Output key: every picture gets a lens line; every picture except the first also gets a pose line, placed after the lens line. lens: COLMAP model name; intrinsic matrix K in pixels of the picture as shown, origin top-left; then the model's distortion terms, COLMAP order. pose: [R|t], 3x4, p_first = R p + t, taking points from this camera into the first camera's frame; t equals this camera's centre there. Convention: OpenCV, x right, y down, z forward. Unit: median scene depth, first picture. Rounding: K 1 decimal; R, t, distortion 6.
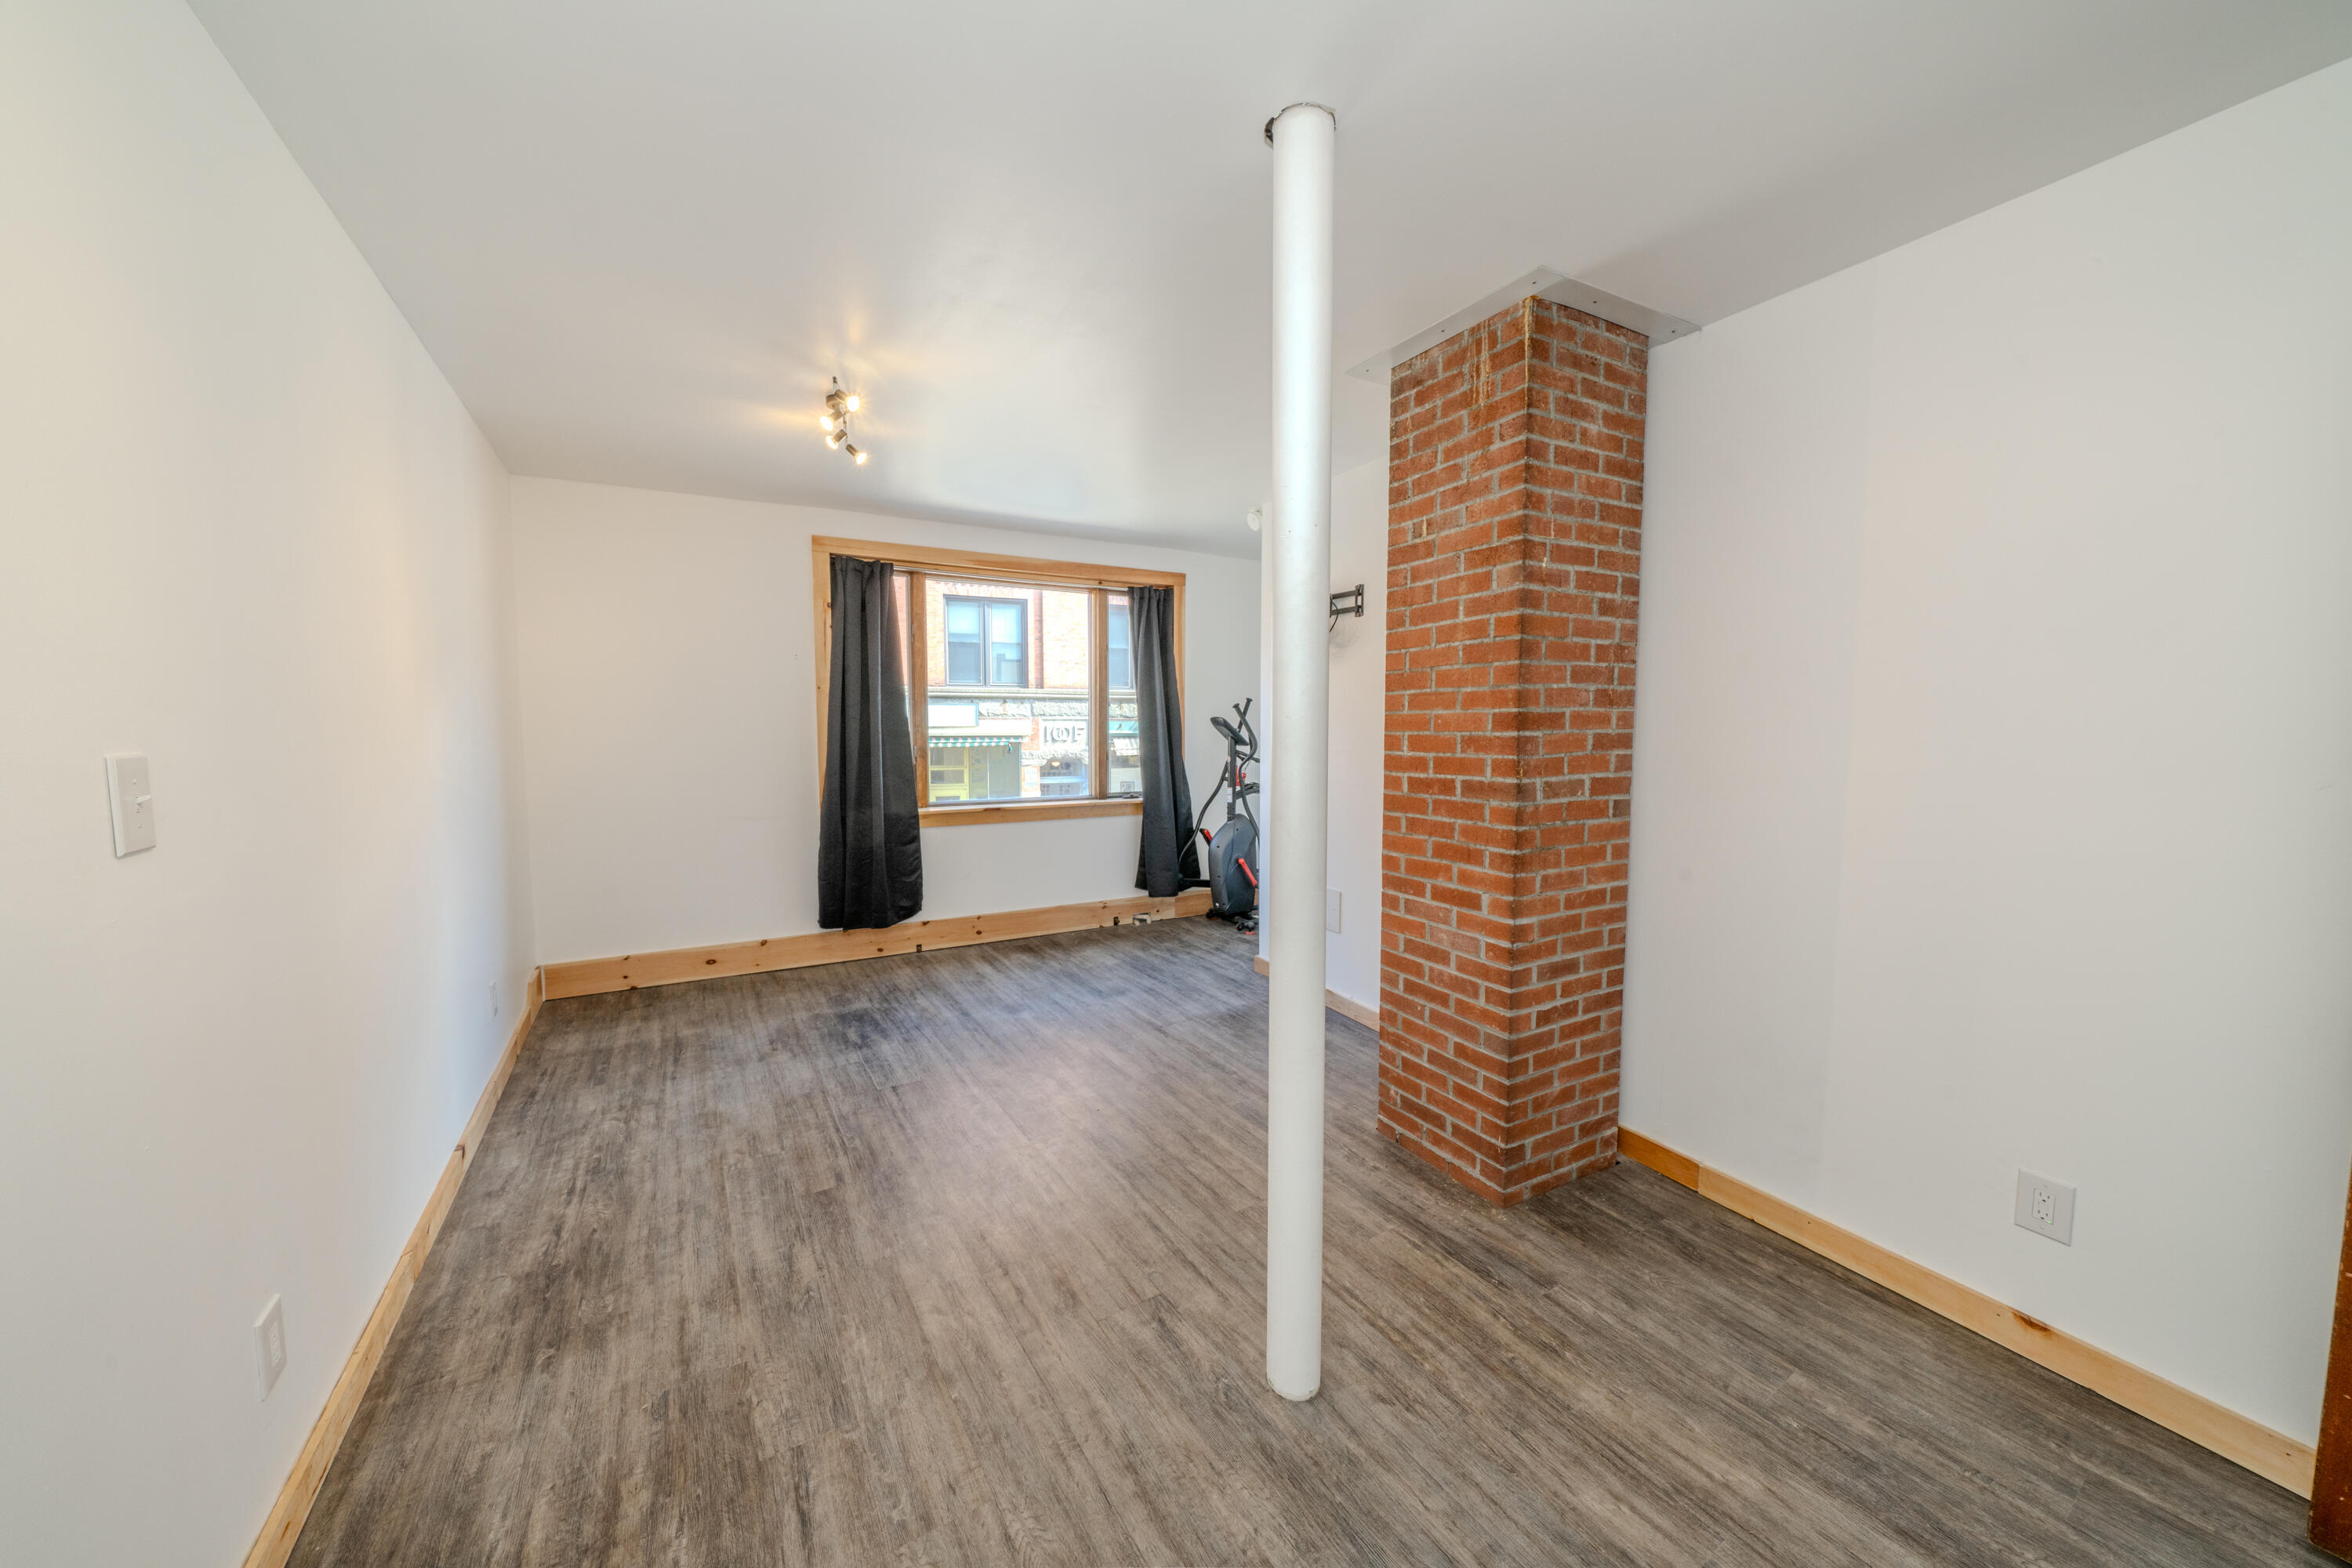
lens RADIAL K [[803.5, 0, 1161.8], [0, 803.5, 783.3], [0, 0, 1]] dist [-0.004894, 0.000003]
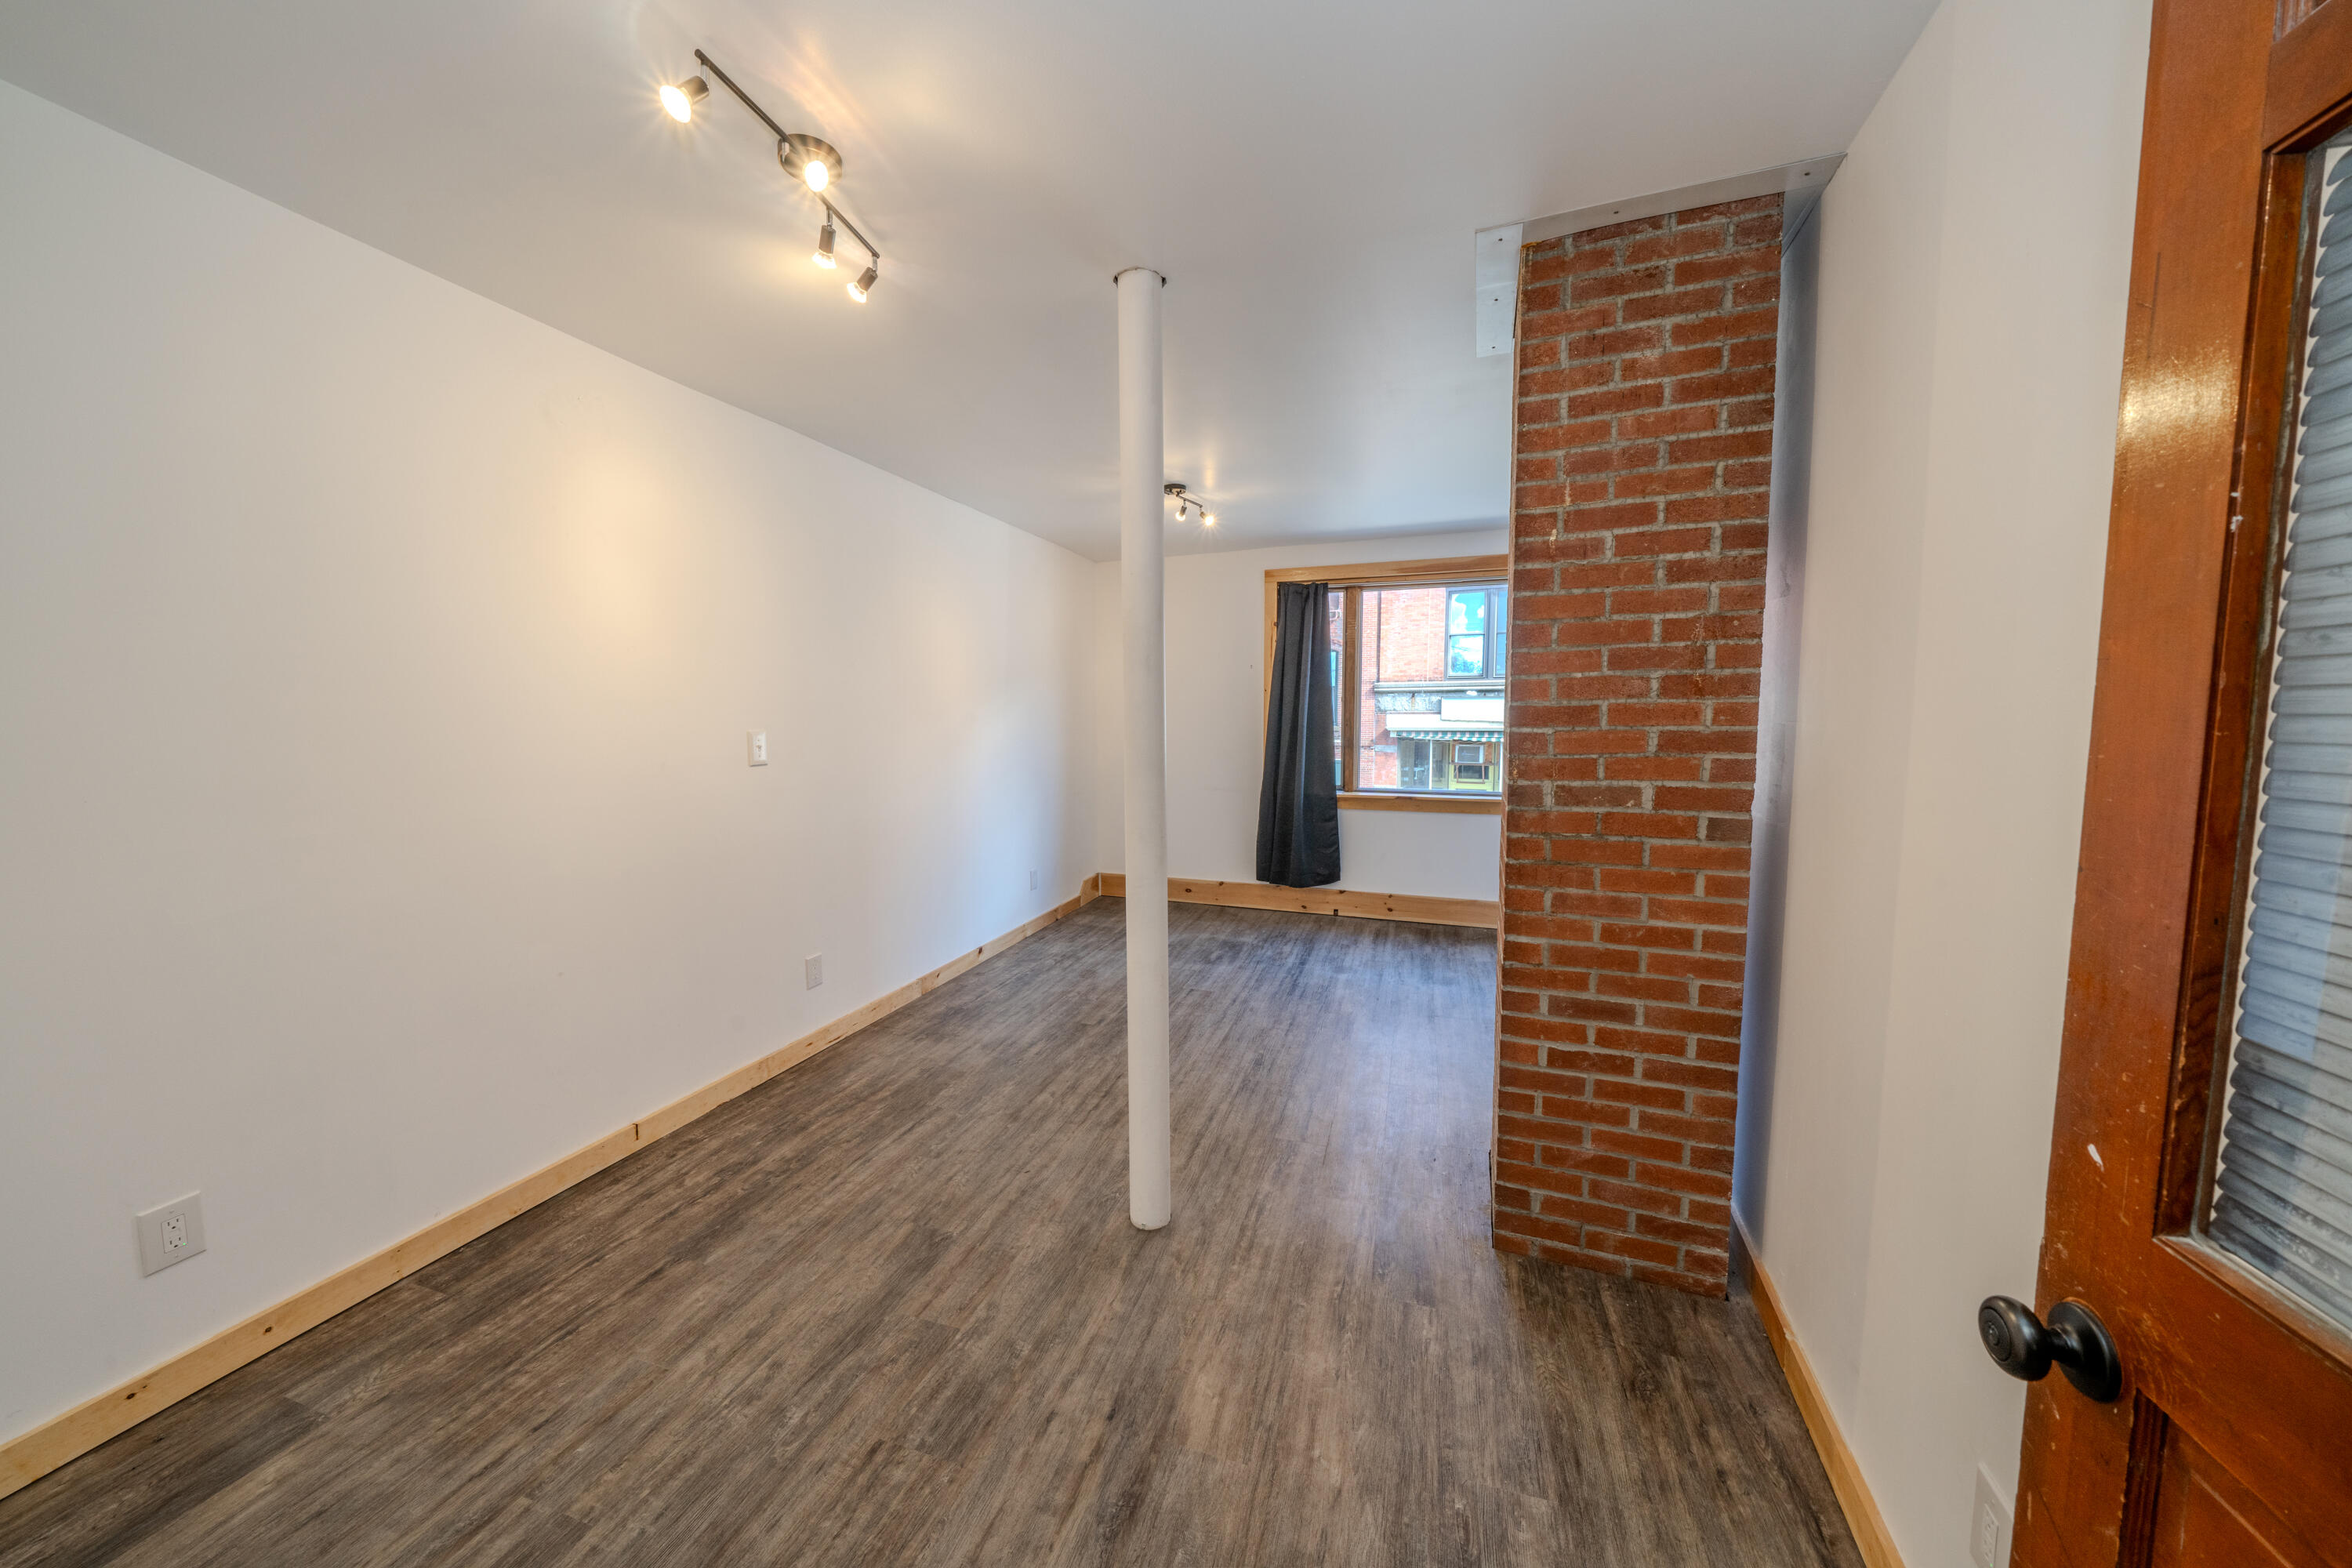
lens RADIAL K [[803.5, 0, 1163.3], [0, 803.5, 782.6], [0, 0, 1]] dist [-0.004894, 0.000003]
pose [[0.652549, 0.060437, -0.755332, 0.797545], [-0.056074, 0.997933, 0.031405, -0.007865], [0.755669, 0.021861, 0.654589, 0.098560]]
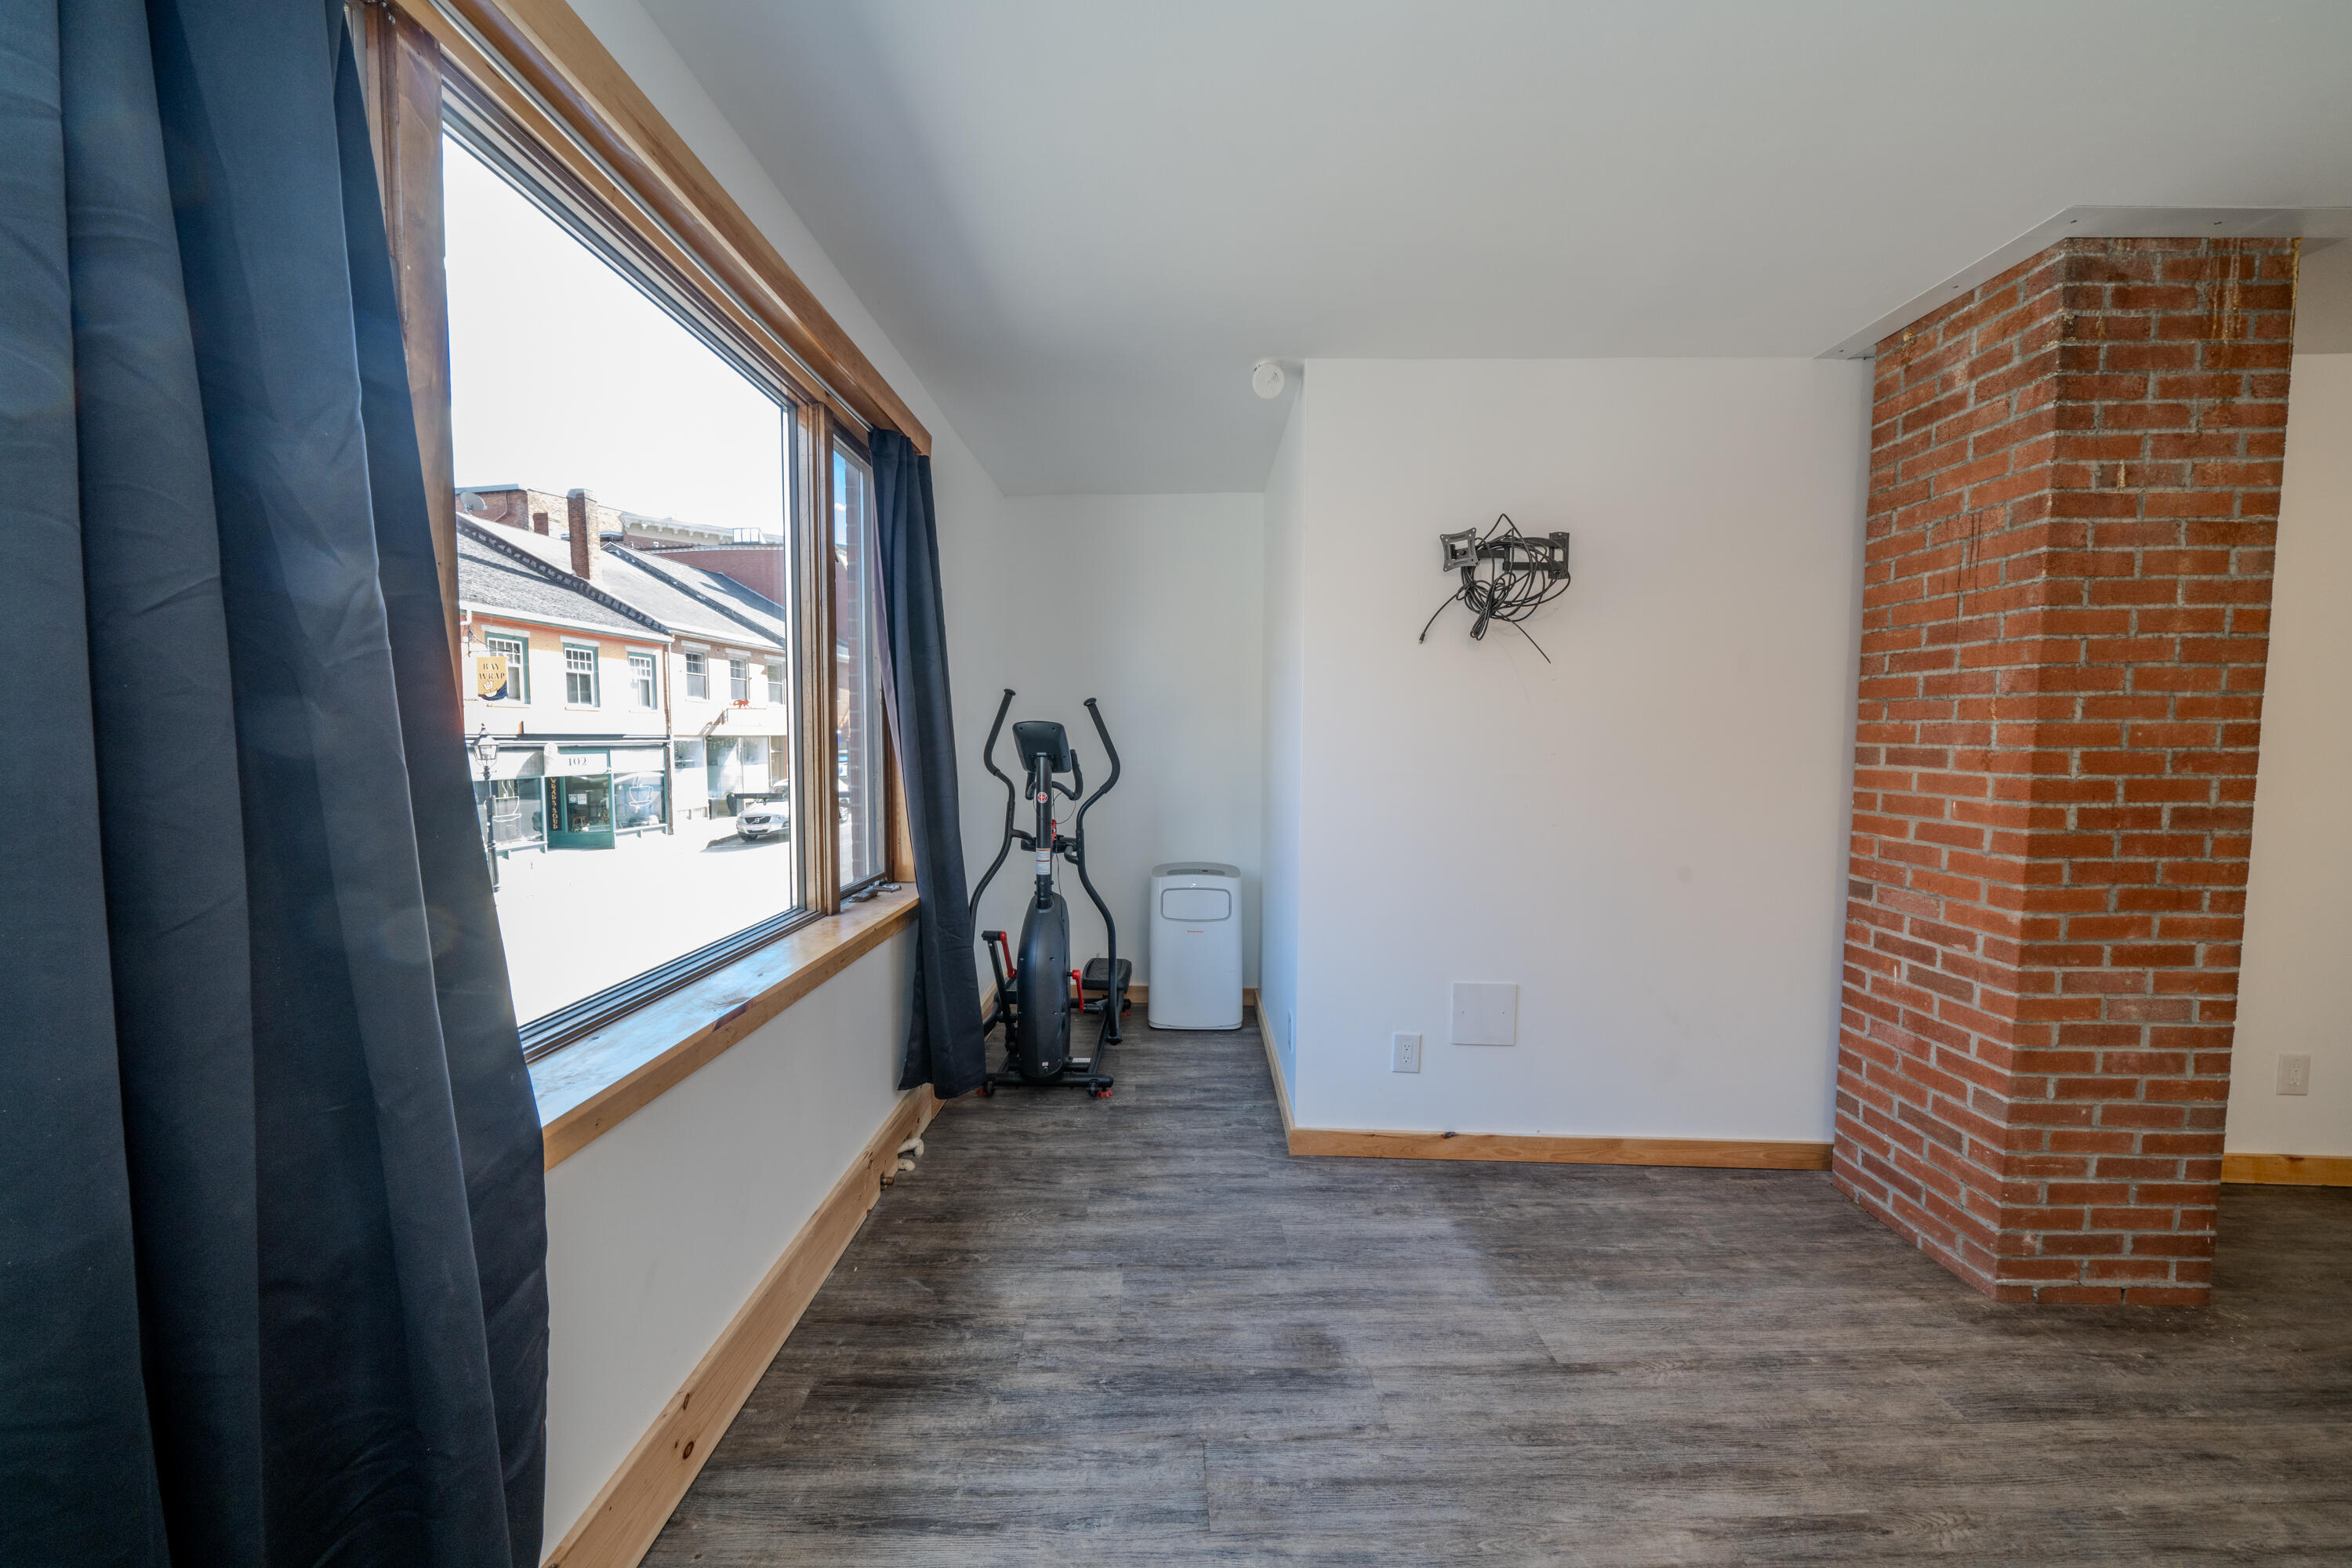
lens RADIAL K [[803.5, 0, 1157.4], [0, 803.5, 781.1], [0, 0, 1]] dist [-0.004894, 0.000003]
pose [[0.495428, -0.049273, 0.867251, -0.792883], [0.062013, 0.997849, 0.021267, -0.107358], [-0.866433, 0.043245, 0.497418, 1.448471]]
